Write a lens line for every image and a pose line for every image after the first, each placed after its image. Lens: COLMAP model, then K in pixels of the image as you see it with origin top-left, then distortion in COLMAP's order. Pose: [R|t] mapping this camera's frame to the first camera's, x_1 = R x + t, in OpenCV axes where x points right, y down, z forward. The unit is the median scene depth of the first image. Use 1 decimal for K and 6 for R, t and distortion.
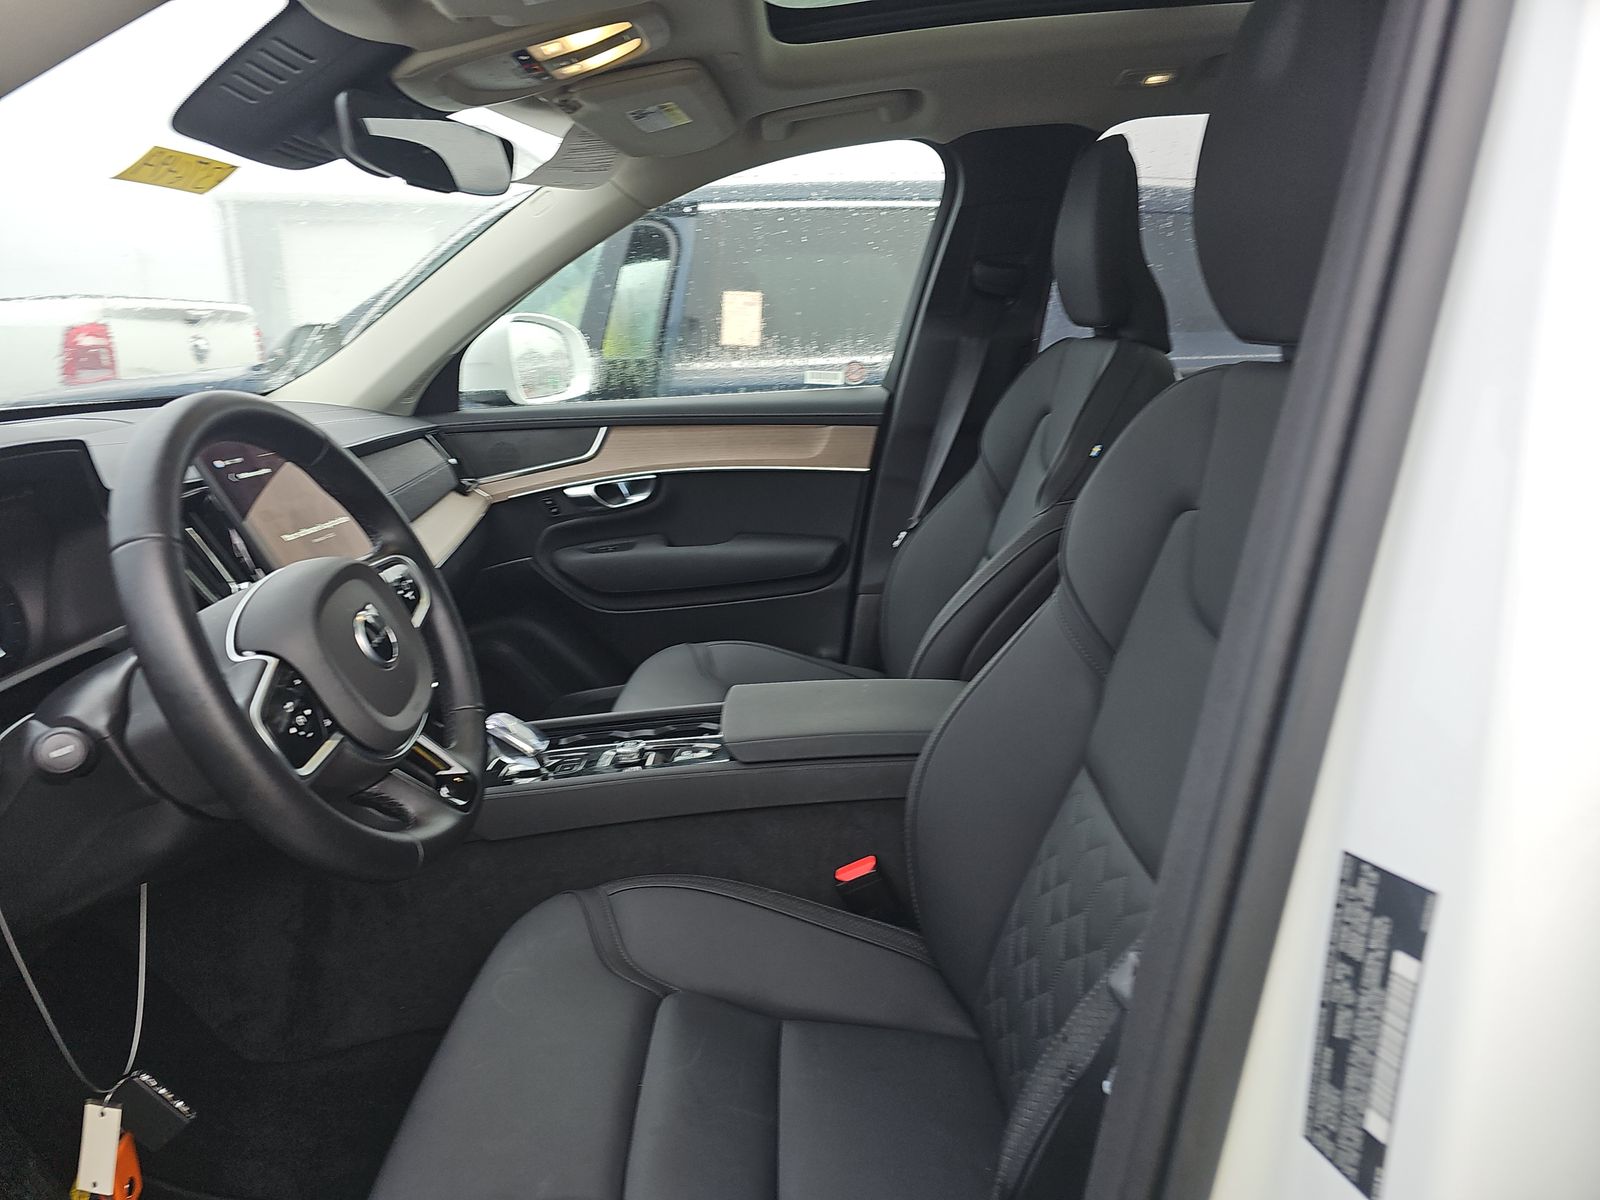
lens RADIAL K [[997.4, 0, 796.9], [0, 997.4, 680.2], [0, 0, 1]] dist [-0.006191, -0.016597]
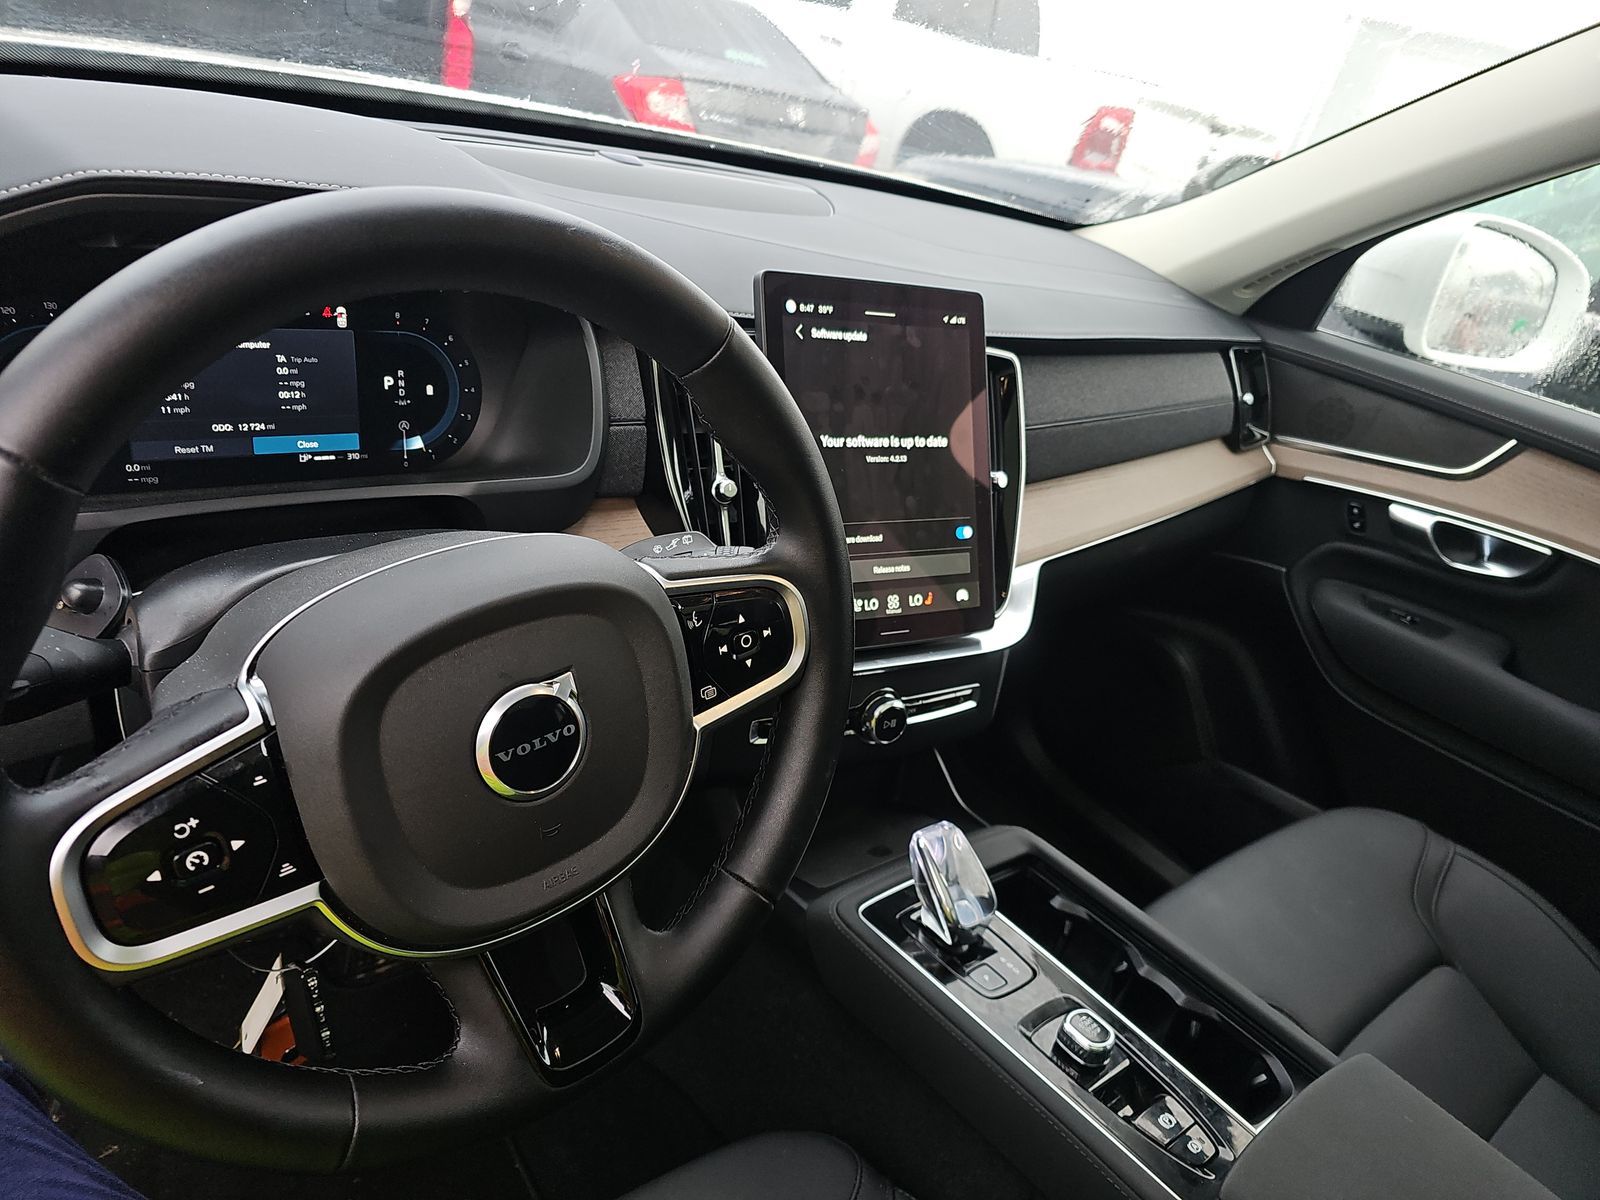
lens RADIAL K [[997.4, 0, 796.9], [0, 997.4, 680.2], [0, 0, 1]] dist [-0.006191, -0.016597]
pose [[0.586330, 0.541407, -0.602574, -0.016738], [-0.452128, 0.835928, 0.311133, -0.134327], [0.672158, 0.090014, 0.734916, 0.322015]]
